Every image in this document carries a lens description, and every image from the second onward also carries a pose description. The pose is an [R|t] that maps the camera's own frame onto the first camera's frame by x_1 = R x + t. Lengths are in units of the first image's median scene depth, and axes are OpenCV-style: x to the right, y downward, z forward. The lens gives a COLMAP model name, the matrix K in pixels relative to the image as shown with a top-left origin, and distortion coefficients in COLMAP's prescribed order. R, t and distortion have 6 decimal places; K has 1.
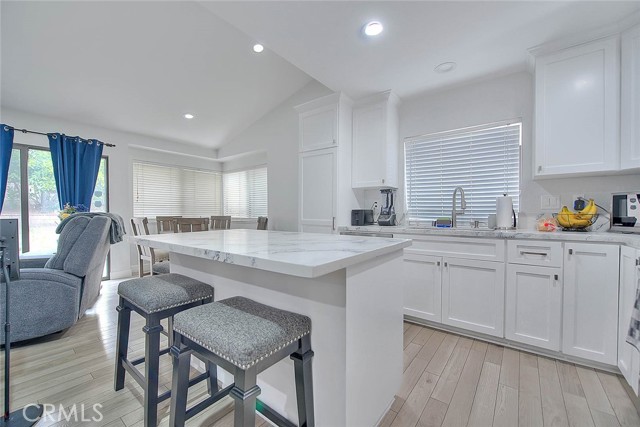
lens RADIAL K [[263.4, 0, 320.8], [0, 263.4, 218.3], [0, 0, 1]] dist [-0.002037, -0.001372]
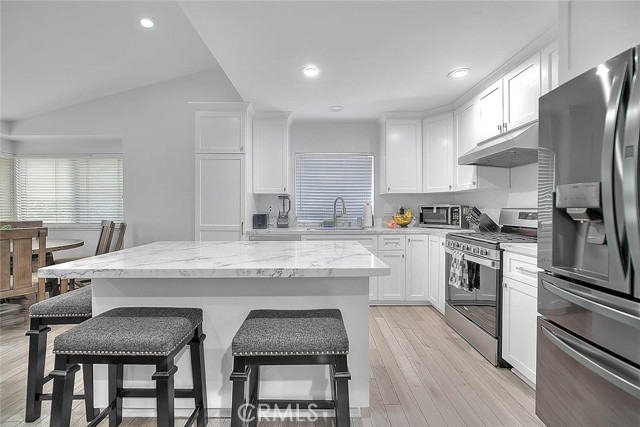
lens RADIAL K [[263.4, 0, 316.4], [0, 263.4, 210.8], [0, 0, 1]] dist [-0.002037, -0.001372]
pose [[0.784593, -0.009649, 0.619936, -0.389646], [0.014393, 0.999893, -0.002652, -0.045191], [-0.619844, 0.011003, 0.784648, 0.017010]]
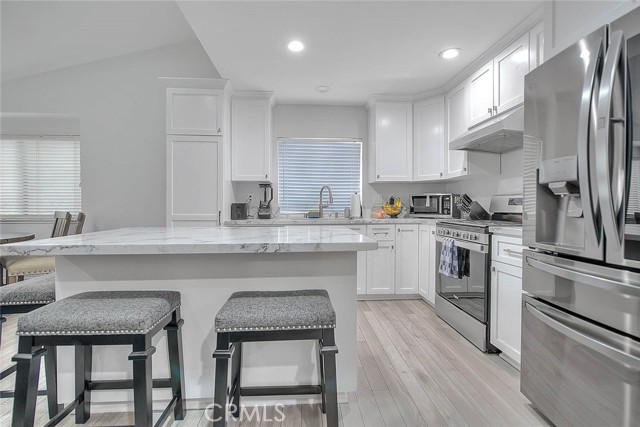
lens RADIAL K [[292.0, 0, 318.1], [0, 292.0, 212.3], [0, 0, 1]] dist [-0.004198, -0.000098]
pose [[0.743881, -0.014515, 0.668154, -0.415352], [0.013748, 0.999885, 0.006416, -0.001698], [-0.668170, 0.004414, 0.743995, -0.005640]]
